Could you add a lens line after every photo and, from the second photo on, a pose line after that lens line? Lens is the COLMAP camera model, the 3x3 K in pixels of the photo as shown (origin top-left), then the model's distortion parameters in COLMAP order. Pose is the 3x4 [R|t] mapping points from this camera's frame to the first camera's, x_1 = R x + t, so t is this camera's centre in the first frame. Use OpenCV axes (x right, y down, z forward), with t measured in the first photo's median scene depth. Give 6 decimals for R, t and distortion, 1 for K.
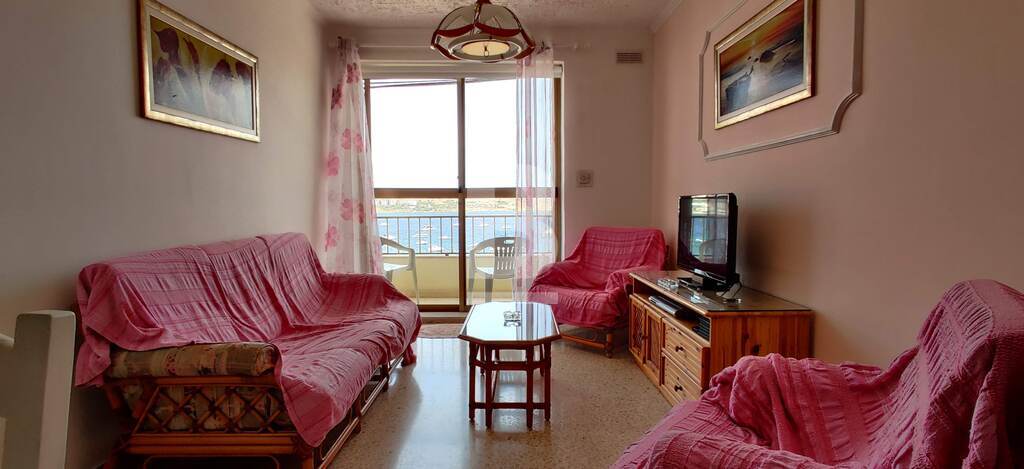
lens RADIAL K [[510.7, 0, 512.0], [0, 510.7, 234.5], [0, 0, 1]] dist [-0.015695, -0.001931]
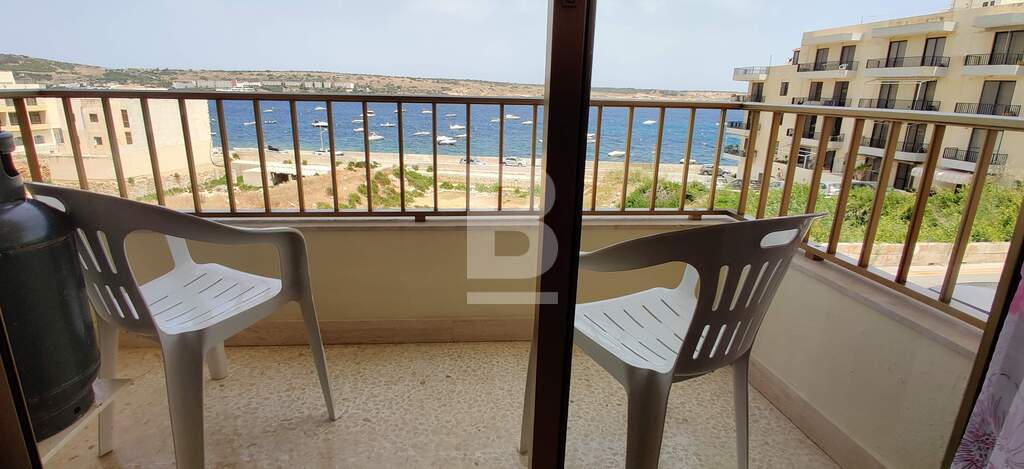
lens RADIAL K [[509.0, 0, 512.0], [0, 509.0, 234.5], [0, 0, 1]] dist [-0.006947, -0.002481]
pose [[0.995455, 0.001664, 0.095223, -0.176537], [-0.022303, 0.976117, 0.216097, -0.038188], [-0.092589, -0.217239, 0.971717, 1.169828]]
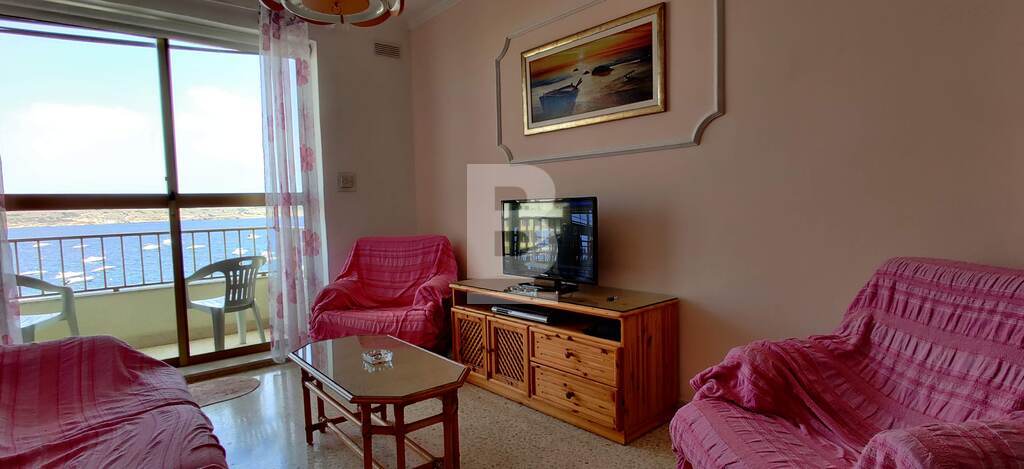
lens RADIAL K [[512.8, 0, 512.0], [0, 512.8, 234.5], [0, 0, 1]] dist [-0.004156, -0.001161]
pose [[0.770141, -0.054823, 0.635513, -0.263347], [0.061524, 0.998039, 0.011538, -0.018558], [-0.634900, 0.030213, 0.772004, 0.206972]]
